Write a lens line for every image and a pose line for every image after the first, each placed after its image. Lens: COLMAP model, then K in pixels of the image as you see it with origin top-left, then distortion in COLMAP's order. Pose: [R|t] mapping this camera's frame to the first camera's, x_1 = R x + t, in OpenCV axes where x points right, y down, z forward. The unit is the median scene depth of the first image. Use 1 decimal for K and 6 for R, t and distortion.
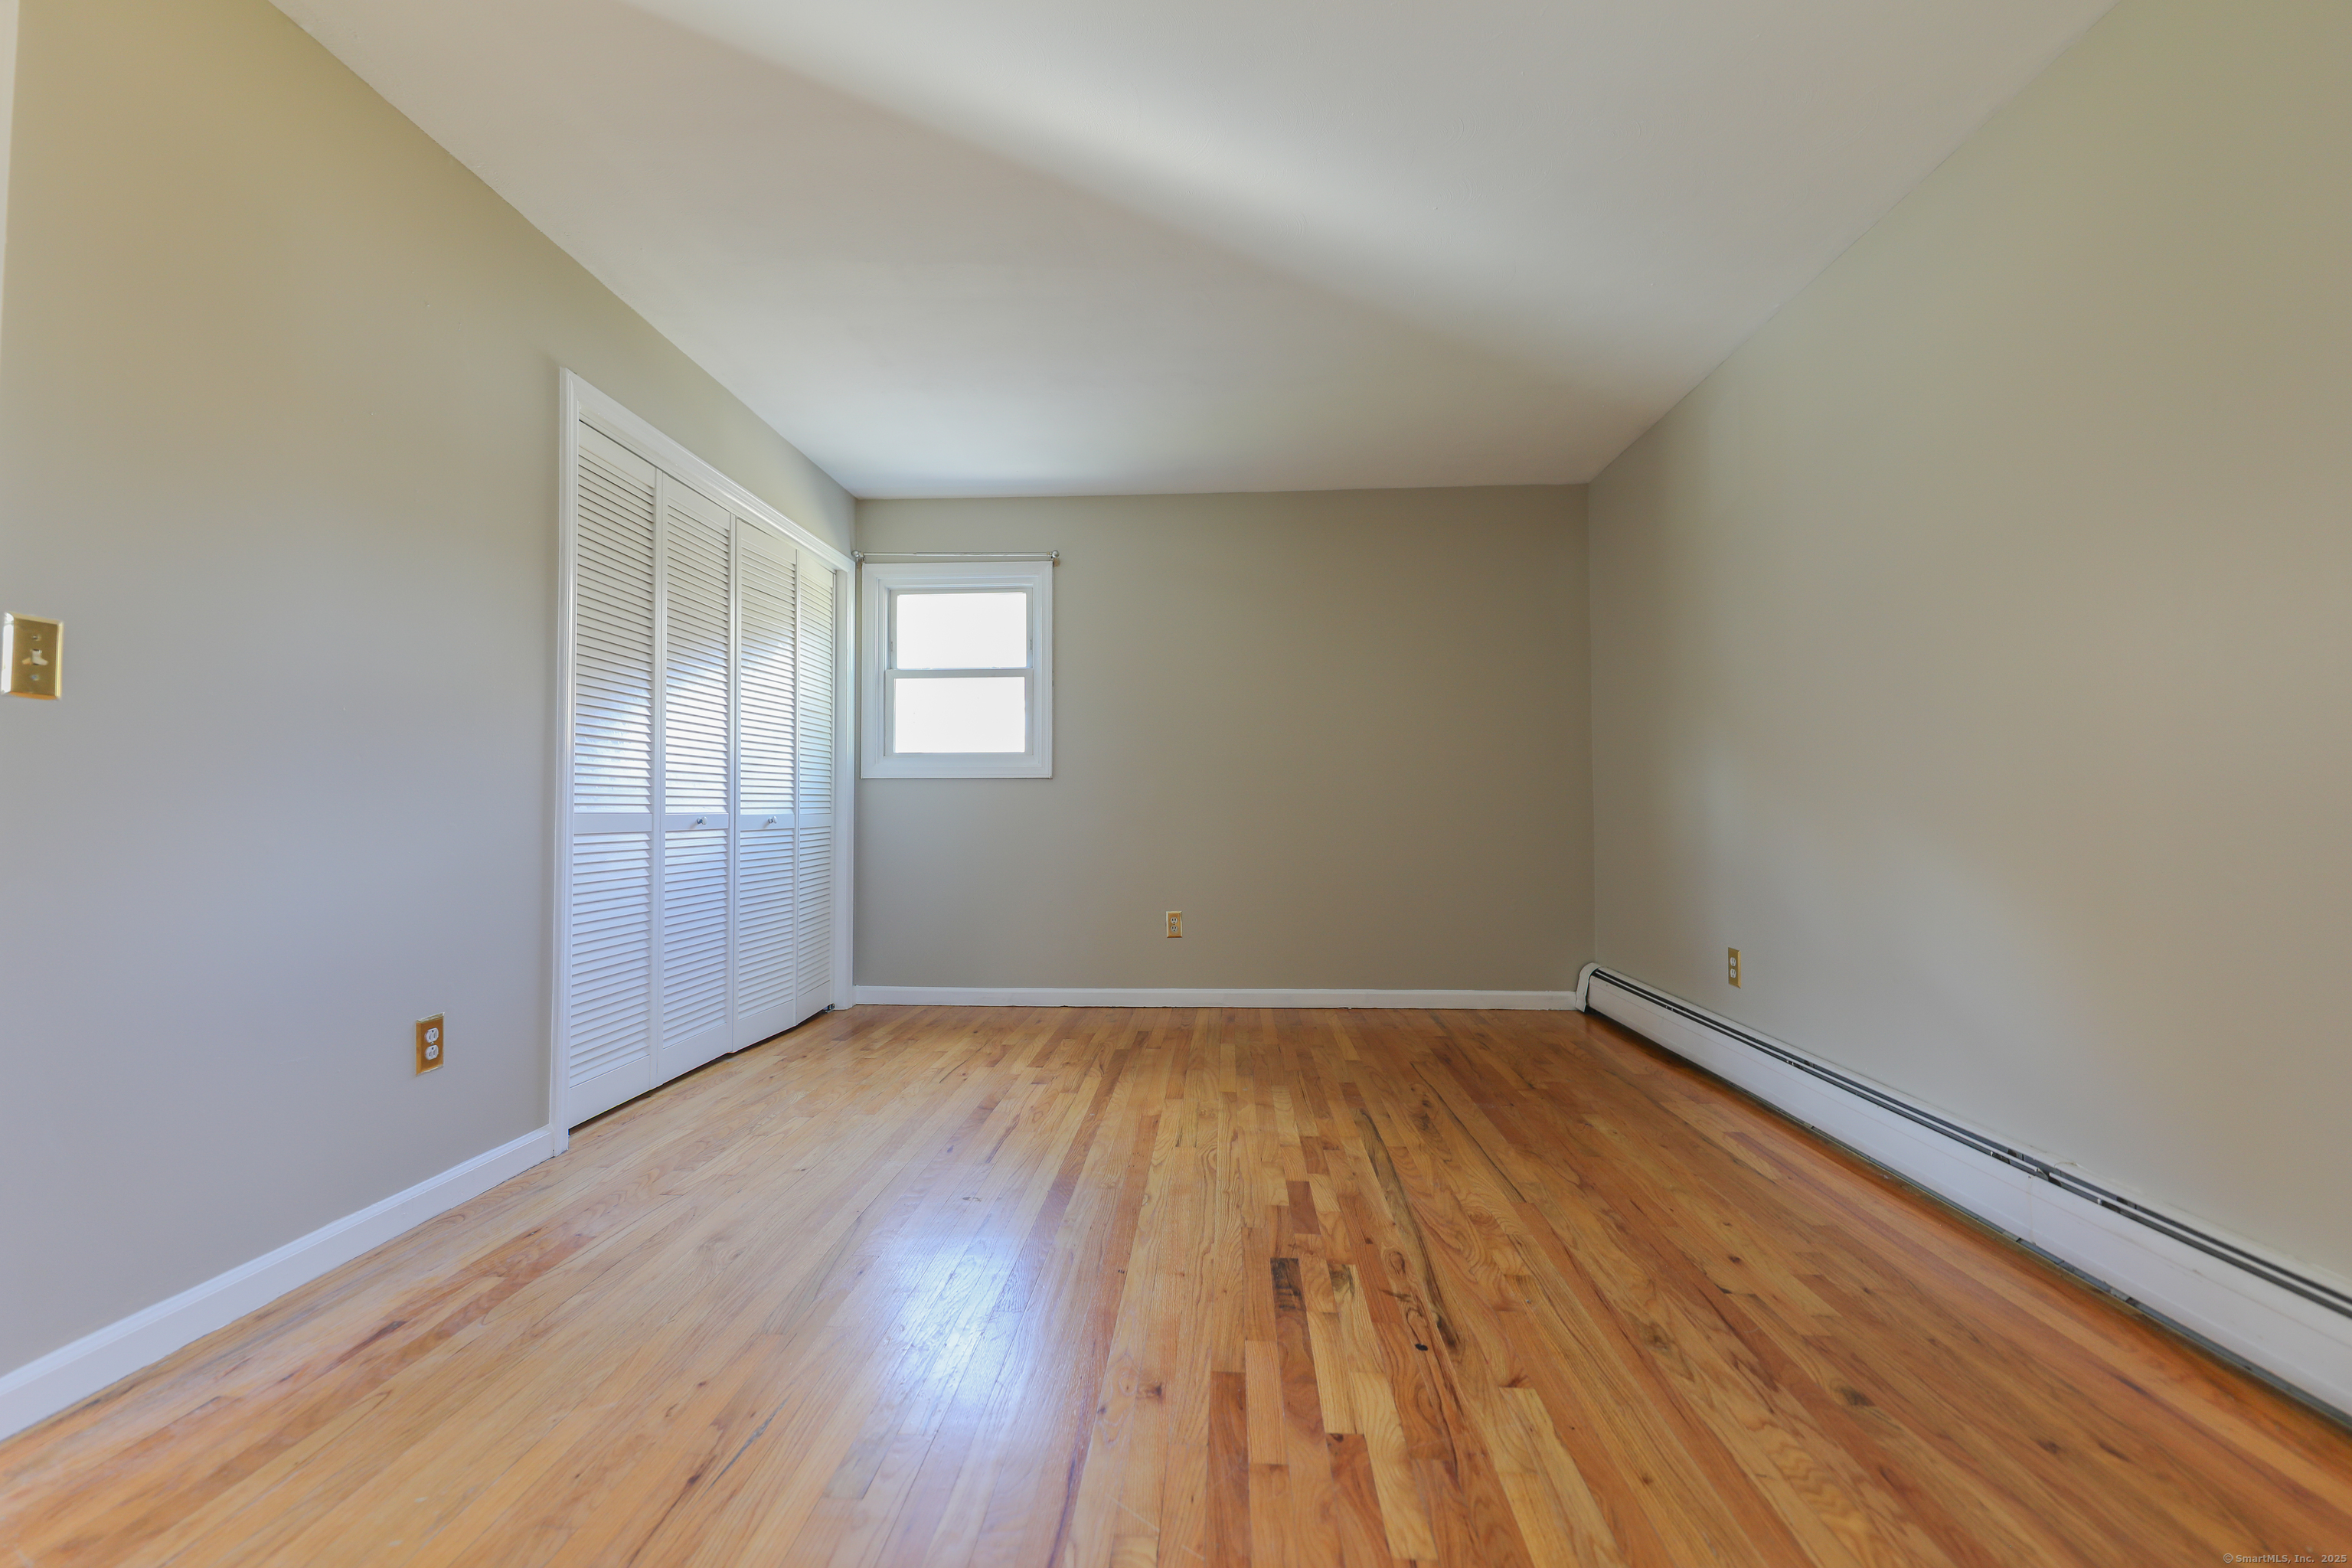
lens RADIAL K [[927.5, 0, 1176.0], [0, 927.5, 784.0], [0, 0, 1]] dist [0.019550, -0.007952]
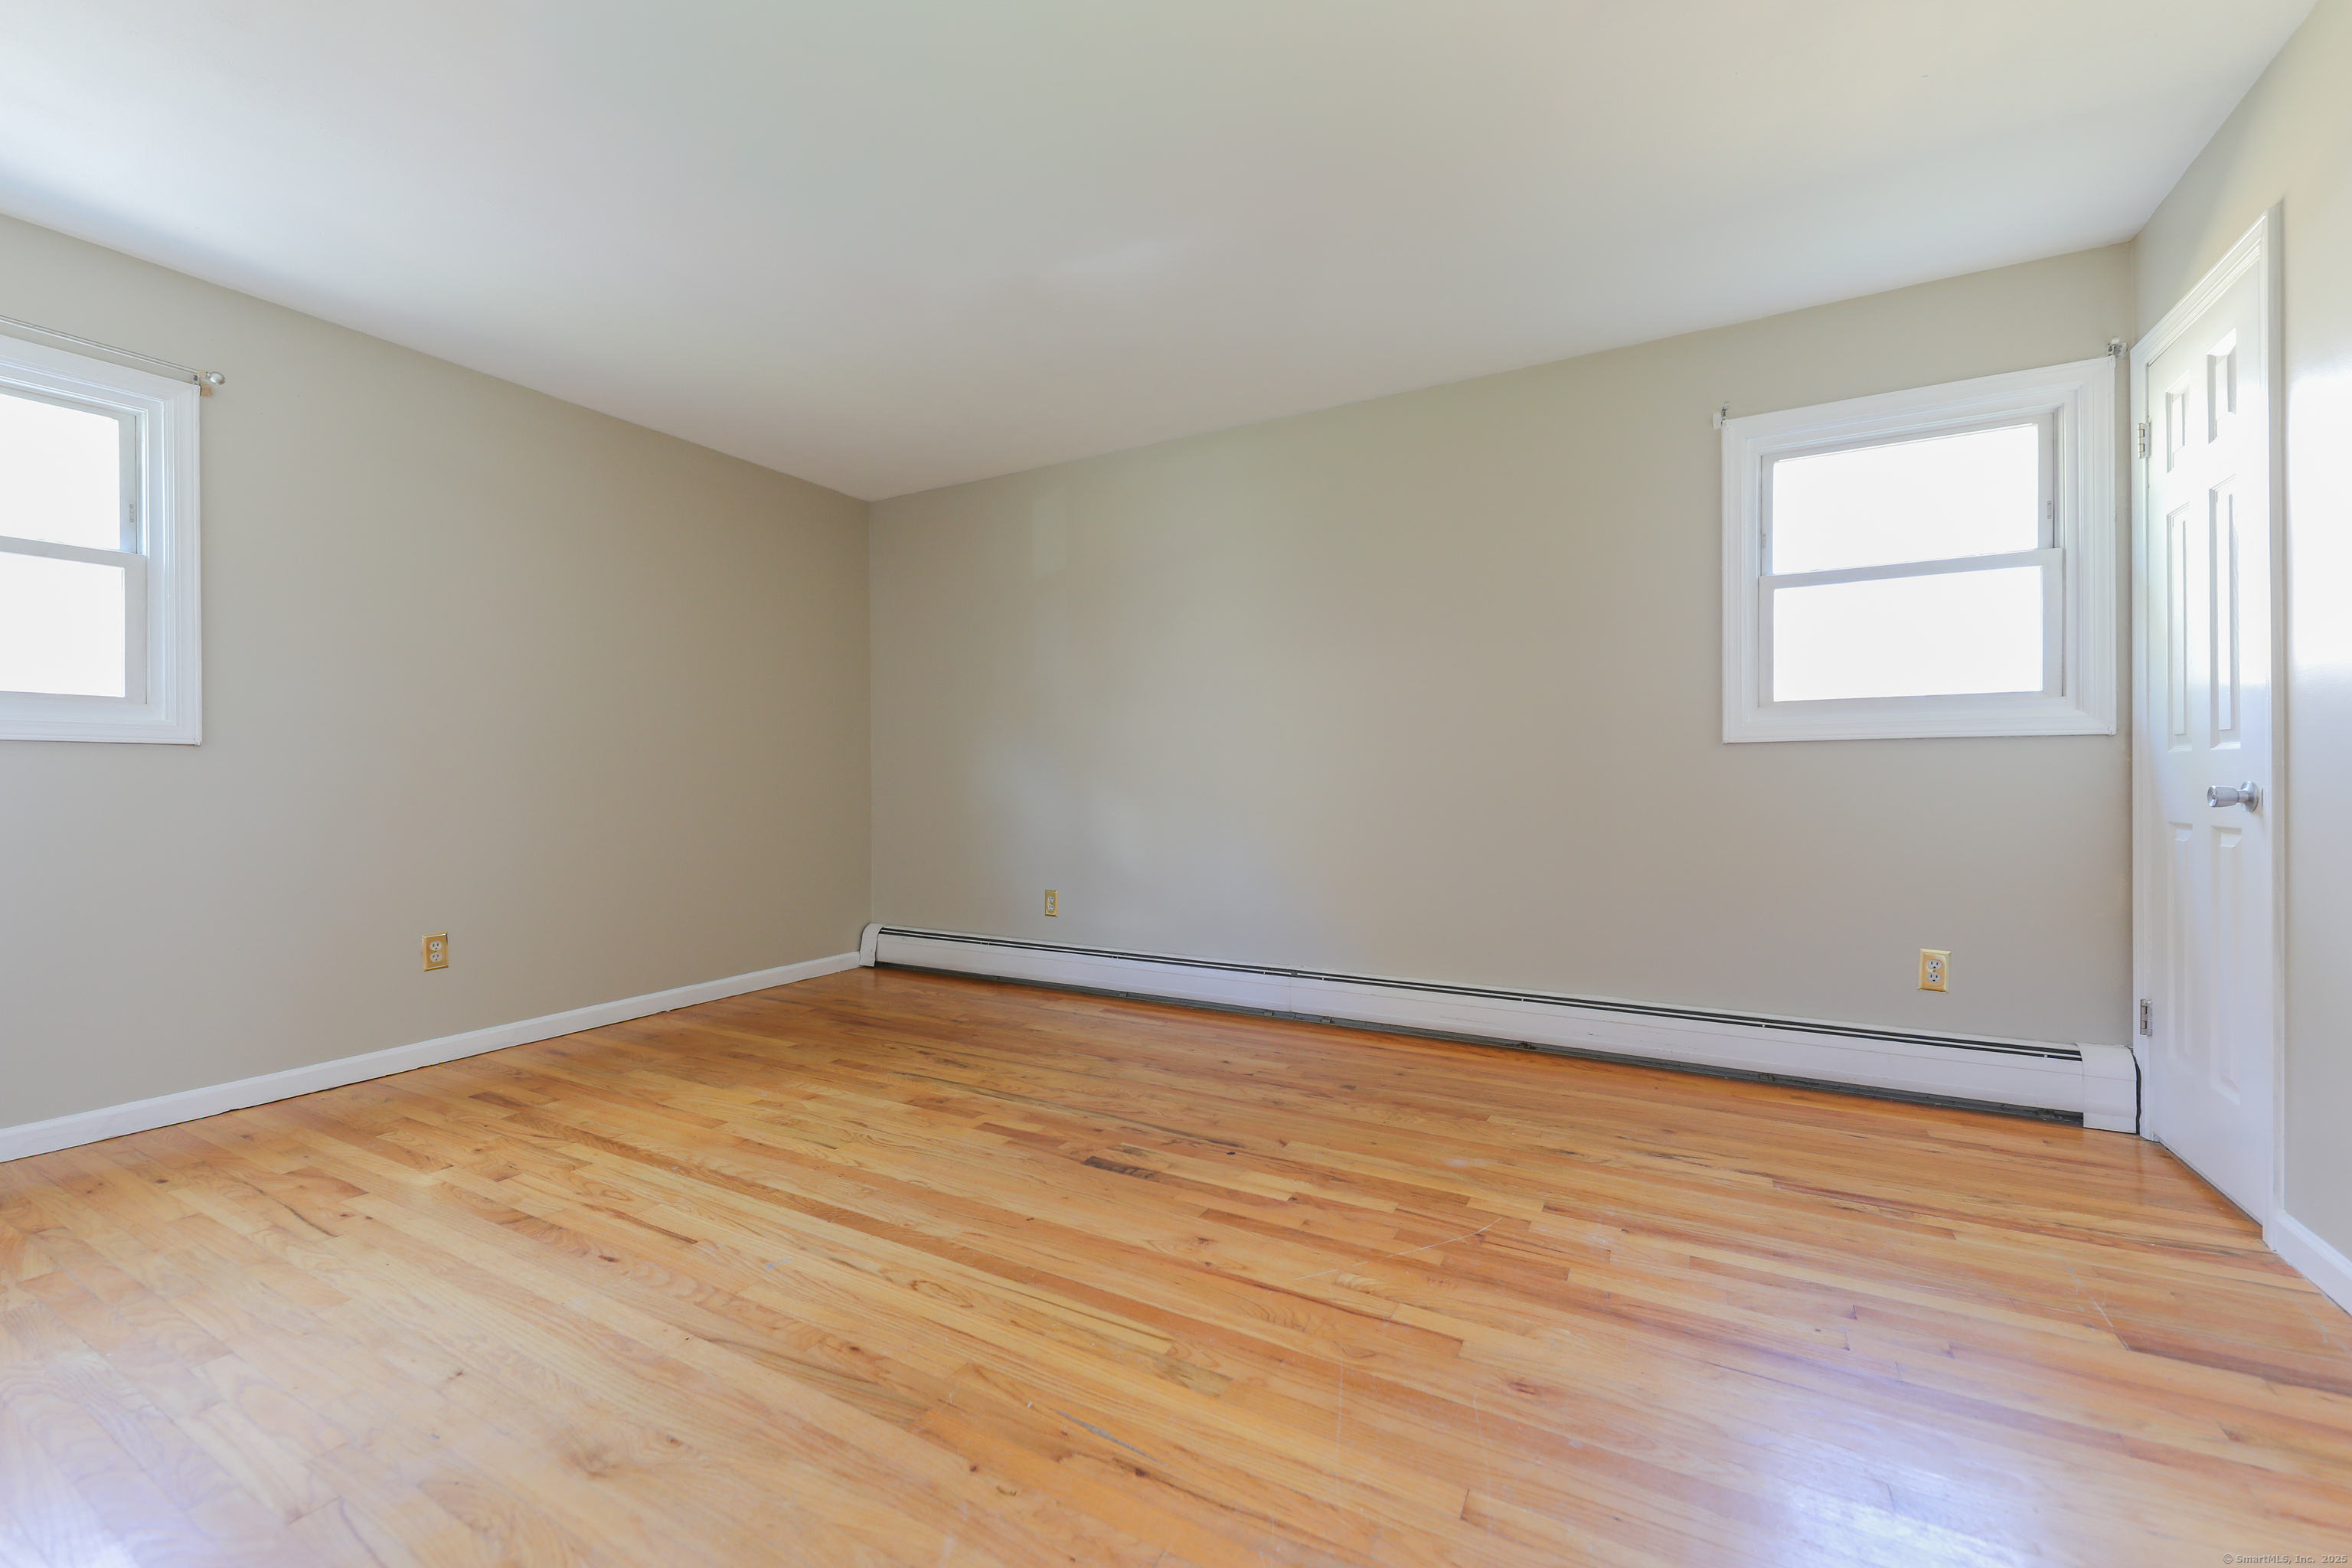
lens RADIAL K [[927.5, 0, 1176.0], [0, 927.5, 784.0], [0, 0, 1]] dist [0.019550, -0.007952]
pose [[0.440876, -0.001351, 0.897567, -0.717508], [-0.022592, 0.999665, 0.012601, -0.005005], [-0.897284, -0.025833, 0.440698, 0.279332]]
